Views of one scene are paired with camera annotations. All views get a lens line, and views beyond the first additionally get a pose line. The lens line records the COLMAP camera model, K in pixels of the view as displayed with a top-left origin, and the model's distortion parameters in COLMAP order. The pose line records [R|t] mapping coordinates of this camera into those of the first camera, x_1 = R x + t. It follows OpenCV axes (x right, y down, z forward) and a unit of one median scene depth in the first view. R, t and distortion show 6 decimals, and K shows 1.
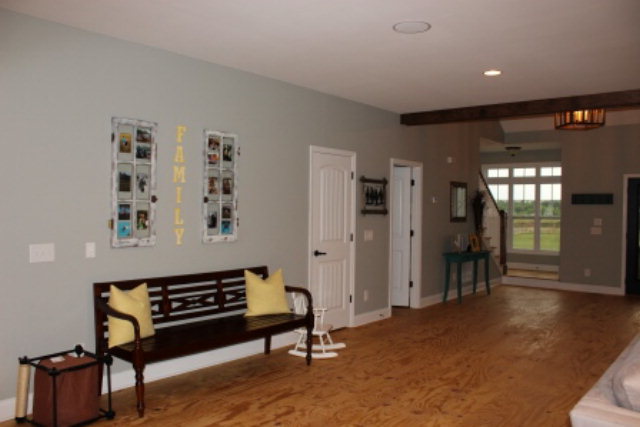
lens RADIAL K [[537.2, 0, 320.0], [0, 537.2, 213.5], [0, 0, 1]] dist [-0.085700, 0.003239]
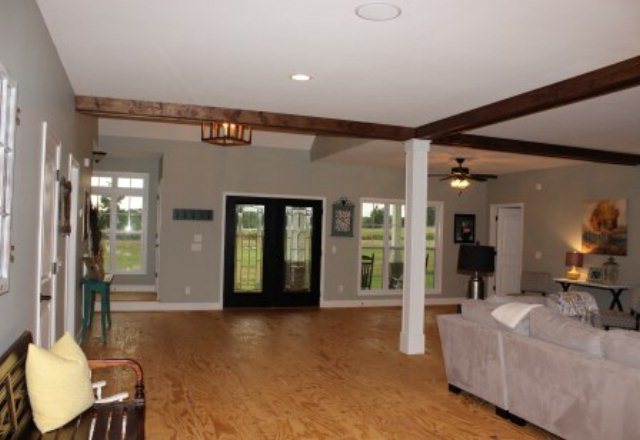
lens RADIAL K [[554.7, 0, 320.0], [0, 554.7, 220.0], [0, 0, 1]] dist [-0.108794, -0.000749]
pose [[0.518003, 0.015449, 0.855239, -0.286838], [-0.008531, 0.999880, -0.012895, -0.007995], [-0.855336, -0.000616, 0.518073, 0.313207]]
